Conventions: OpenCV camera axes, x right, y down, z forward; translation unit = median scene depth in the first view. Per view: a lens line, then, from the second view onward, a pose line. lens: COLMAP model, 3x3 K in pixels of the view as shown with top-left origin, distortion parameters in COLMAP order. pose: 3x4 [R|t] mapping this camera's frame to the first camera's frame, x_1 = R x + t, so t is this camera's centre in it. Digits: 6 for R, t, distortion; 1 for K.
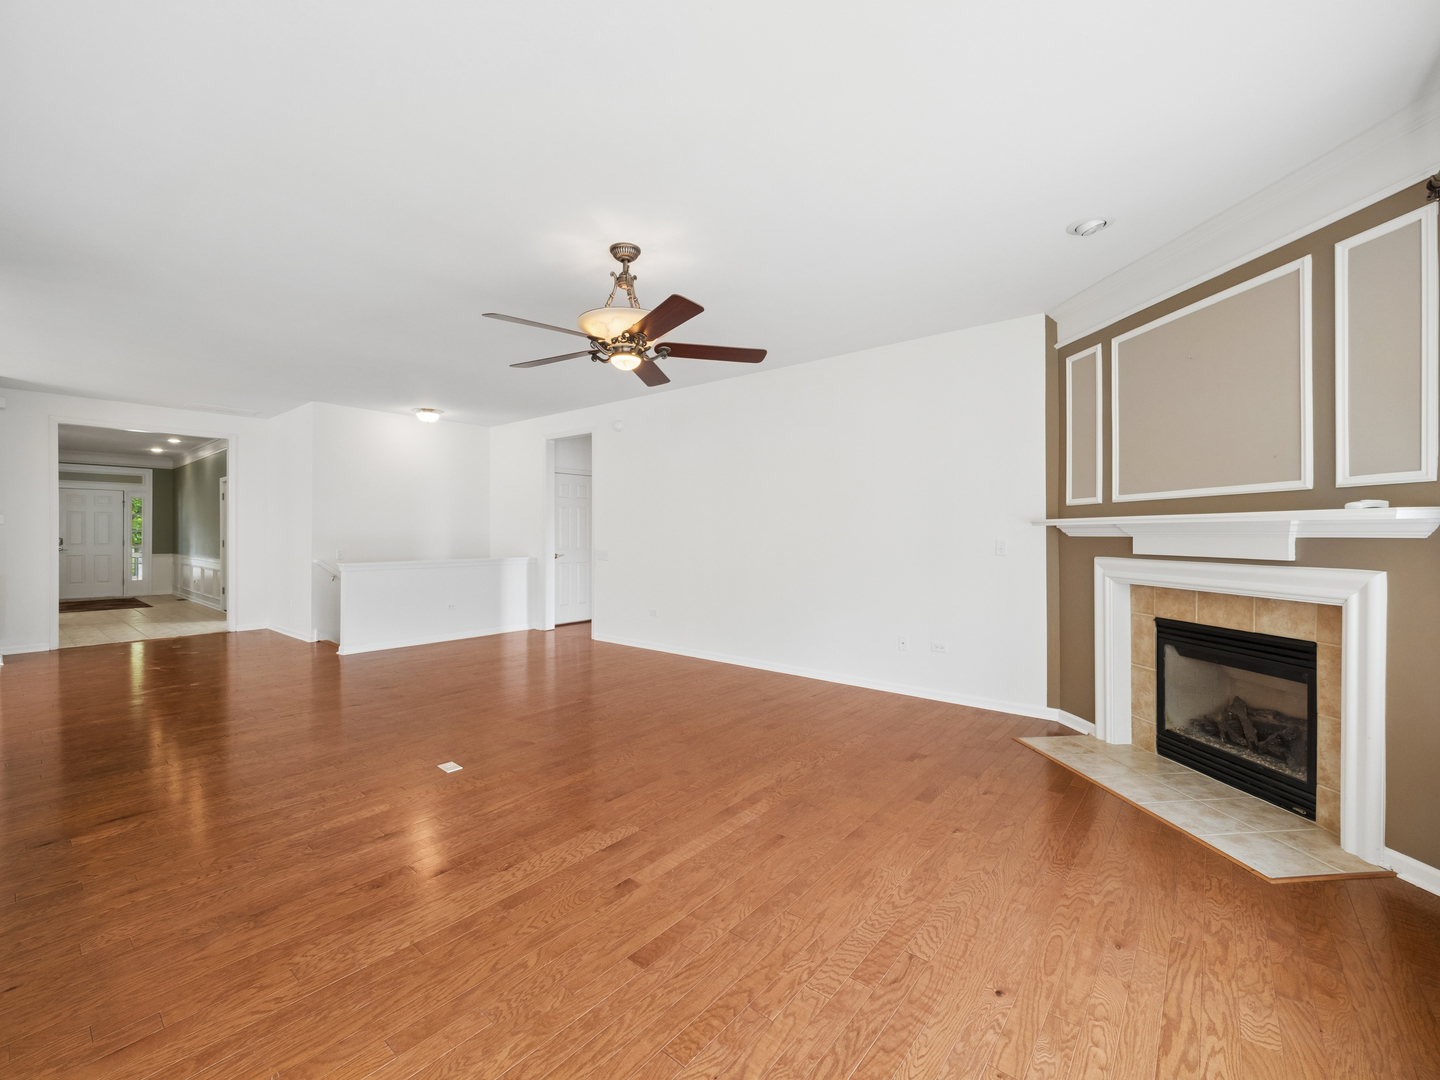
lens RADIAL K [[612.0, 0, 718.9], [0, 612.0, 535.5], [0, 0, 1]] dist [-0.001617, -0.000338]
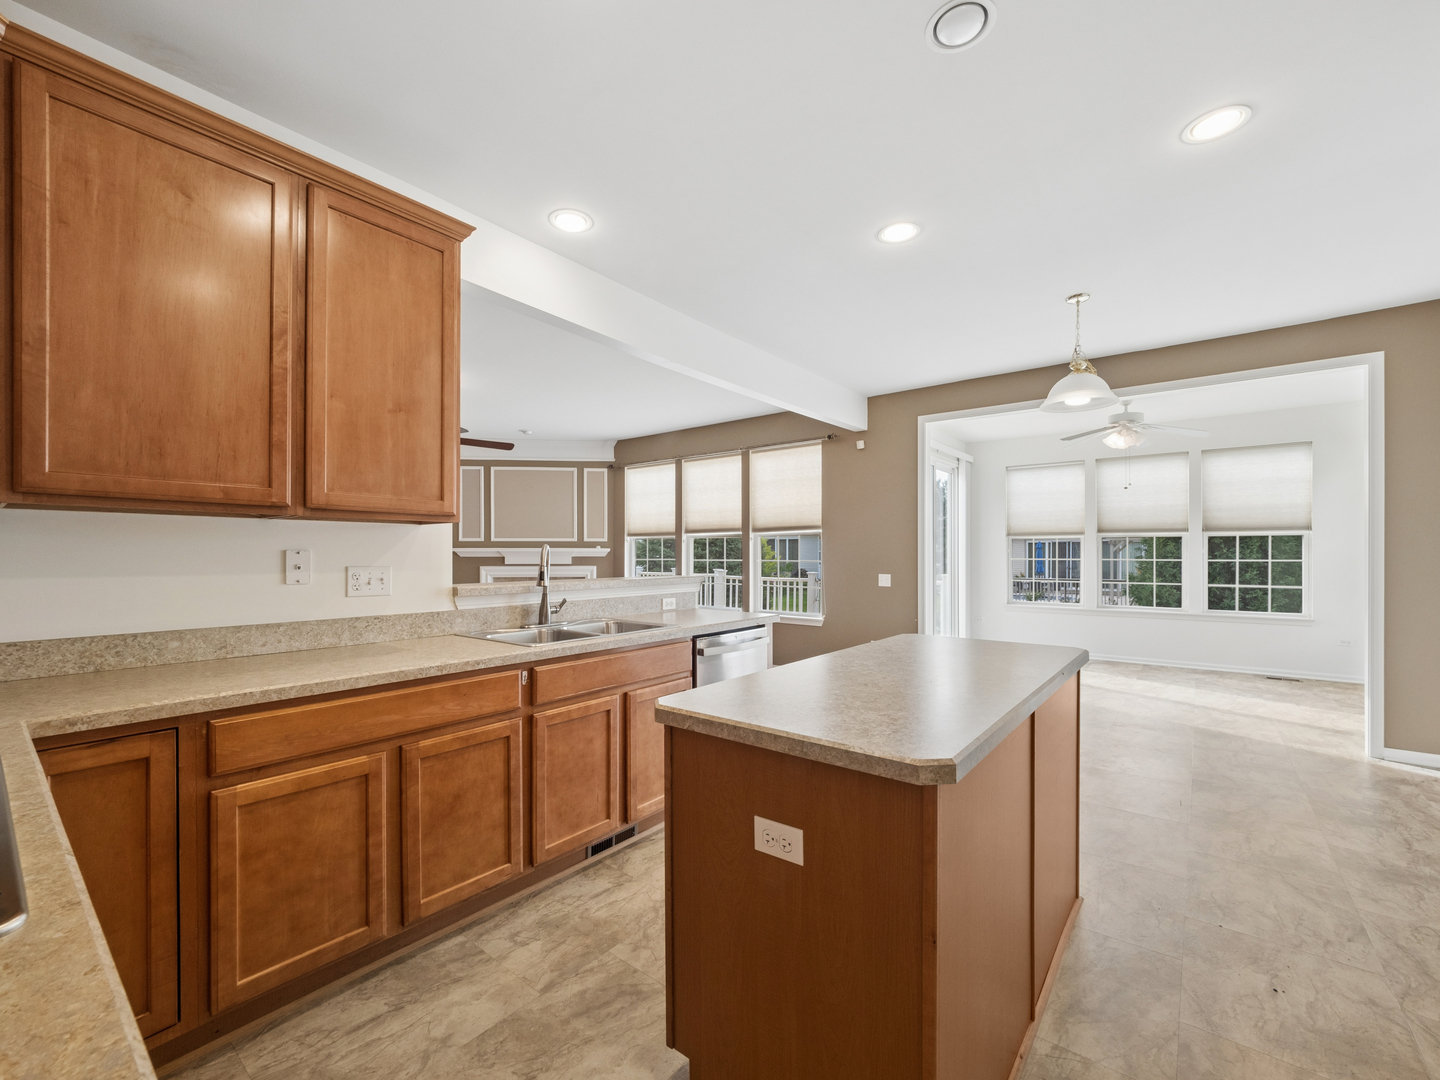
lens RADIAL K [[614.8, 0, 704.4], [0, 614.8, 553.9], [0, 0, 1]] dist [-0.016254, -0.000380]
pose [[-0.000066, 0.000655, 1.000000, -1.694438], [0.002648, 0.999996, -0.000655, -0.005348], [-0.999996, 0.002648, -0.000067, 0.251665]]
